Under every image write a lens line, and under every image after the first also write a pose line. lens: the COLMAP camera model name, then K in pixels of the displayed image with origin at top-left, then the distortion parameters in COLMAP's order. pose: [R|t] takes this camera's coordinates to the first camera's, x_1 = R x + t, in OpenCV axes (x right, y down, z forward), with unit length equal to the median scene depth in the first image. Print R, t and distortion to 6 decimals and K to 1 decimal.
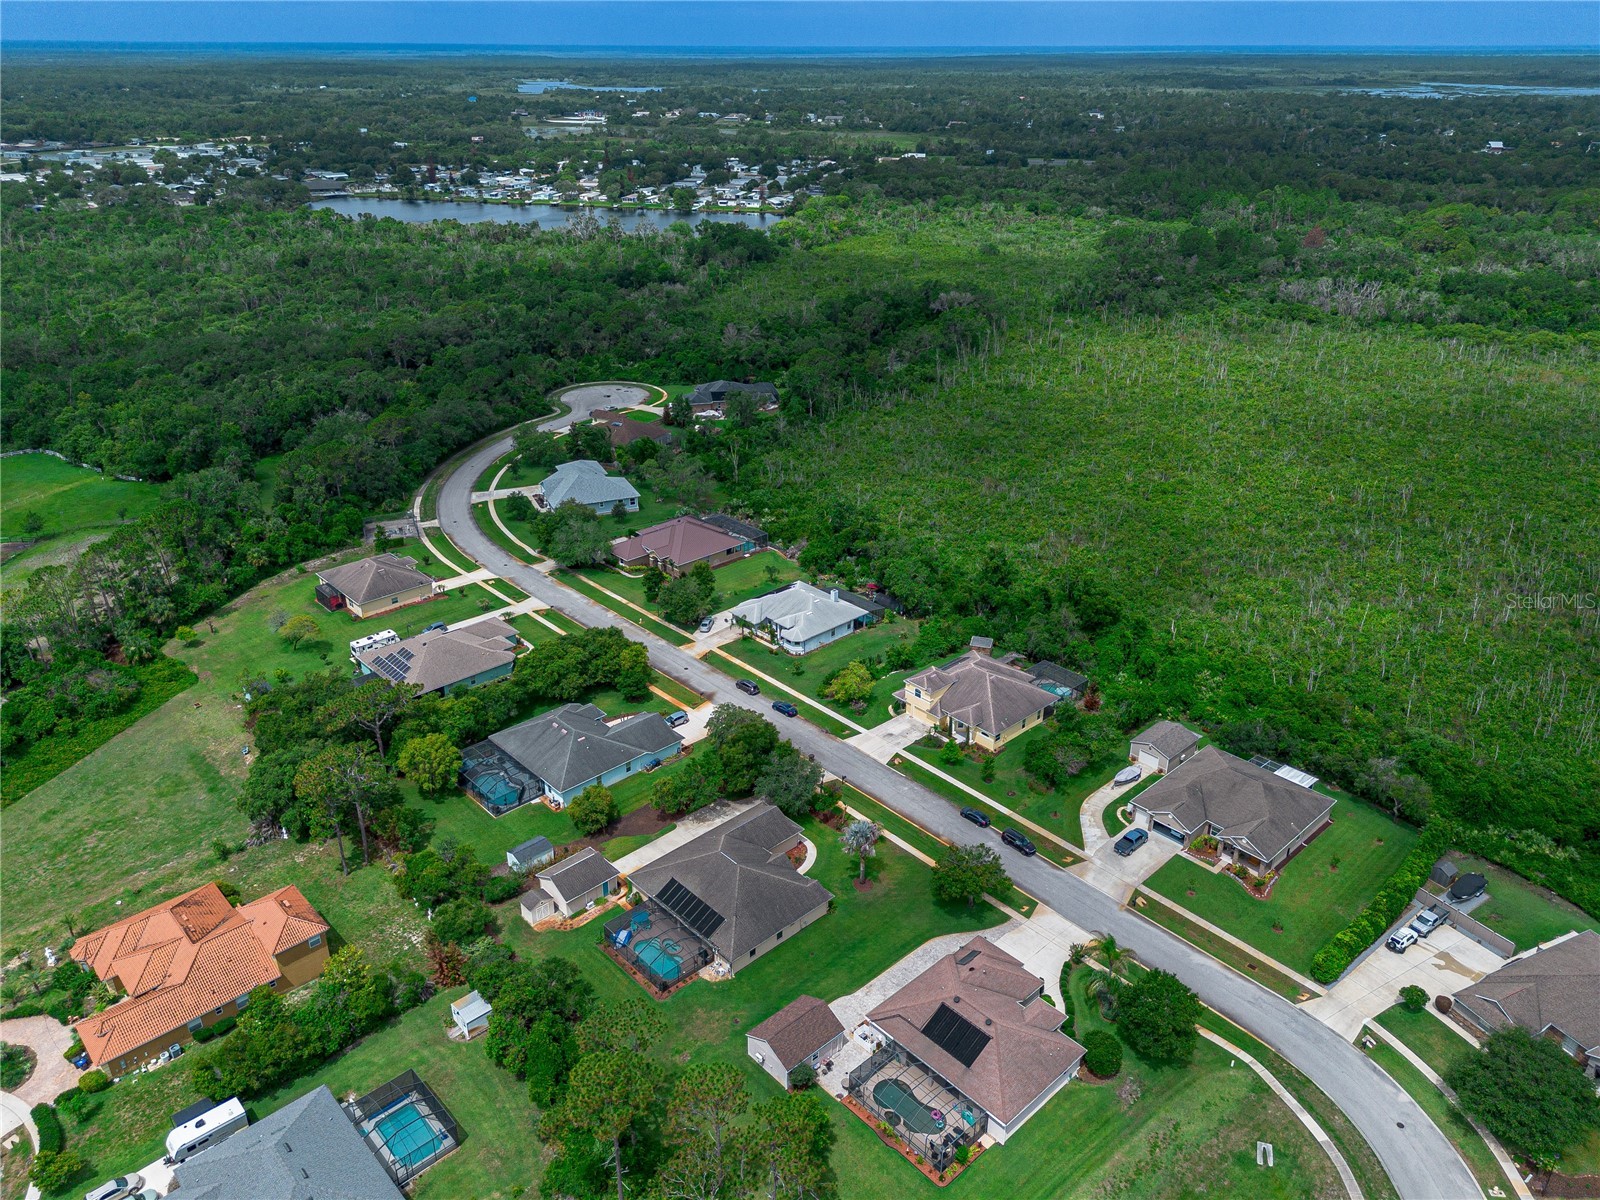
lens RADIAL K [[1125.4, 0, 793.8], [0, 1125.4, 603.7], [0, 0, 1]] dist [0.033910, -0.013513]
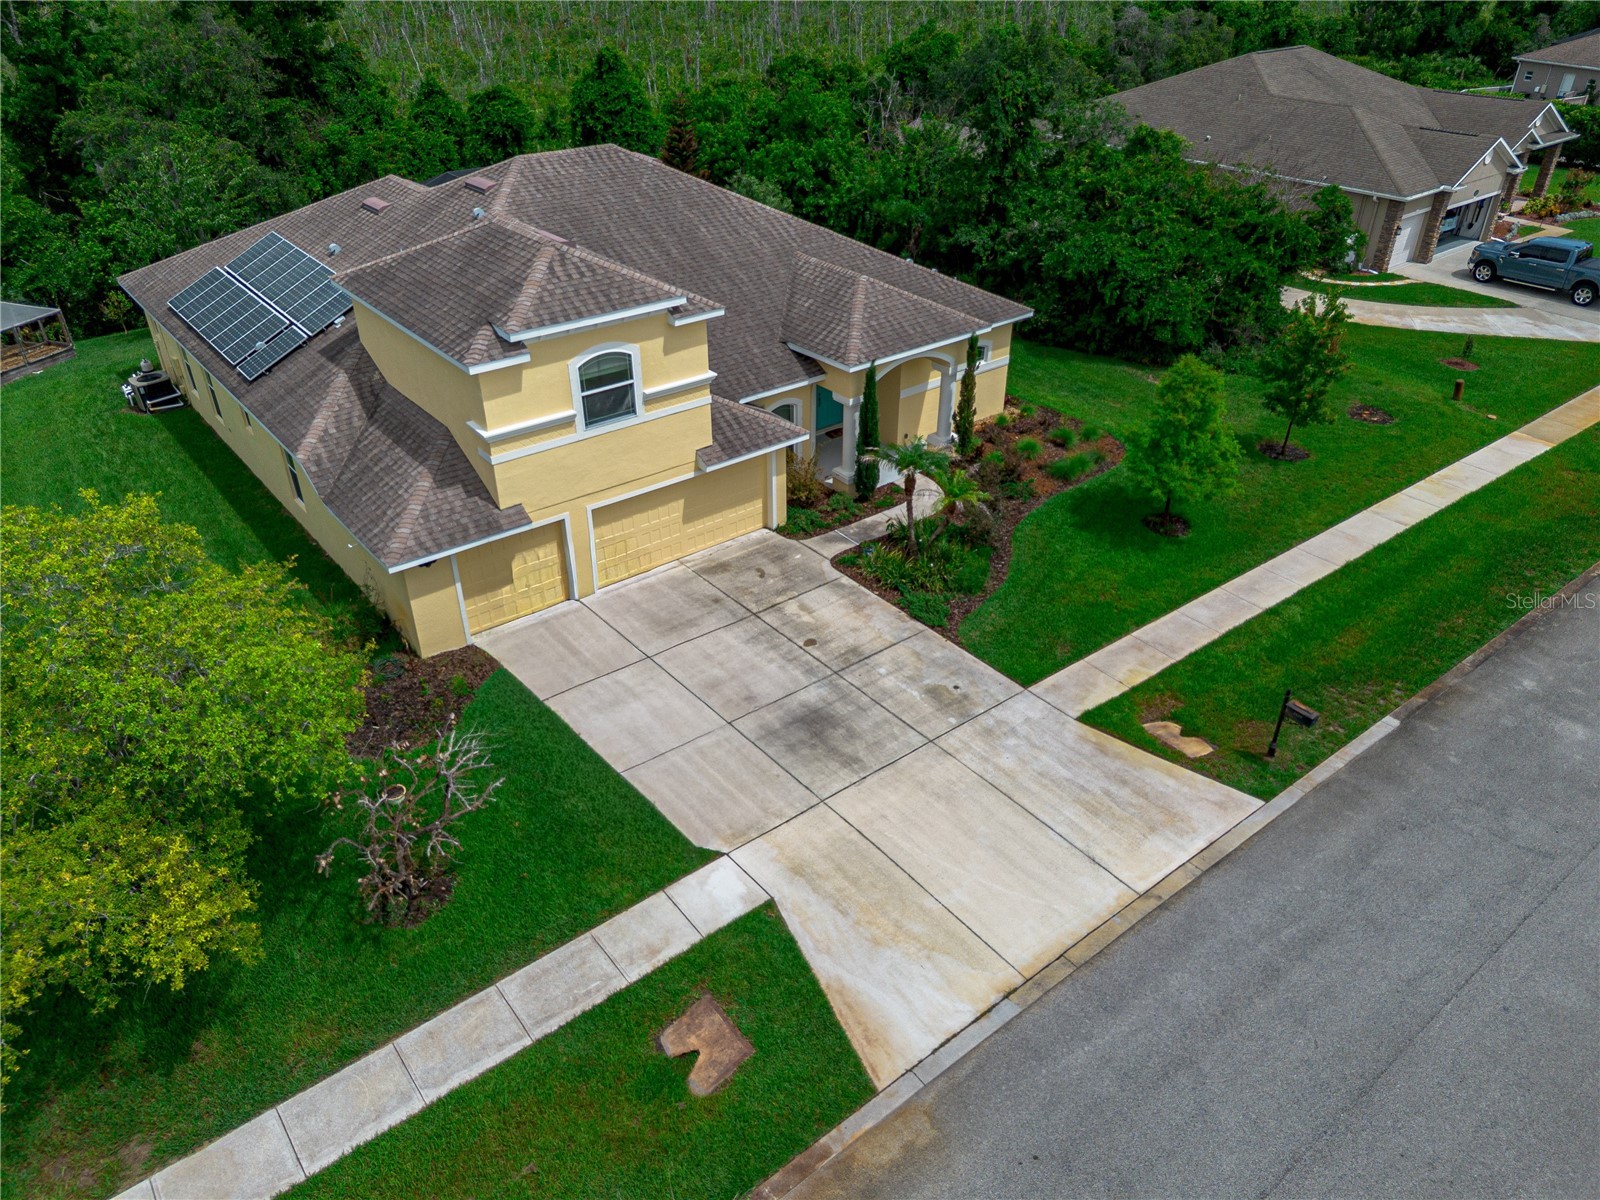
lens RADIAL K [[1125.4, 0, 801.7], [0, 1125.4, 599.5], [0, 0, 1]] dist [0.033910, -0.013513]
pose [[0.071718, -0.524284, 0.848518, -0.010172], [0.439060, 0.780448, 0.445115, 0.061461], [-0.895591, 0.340628, 0.286165, 1.127316]]
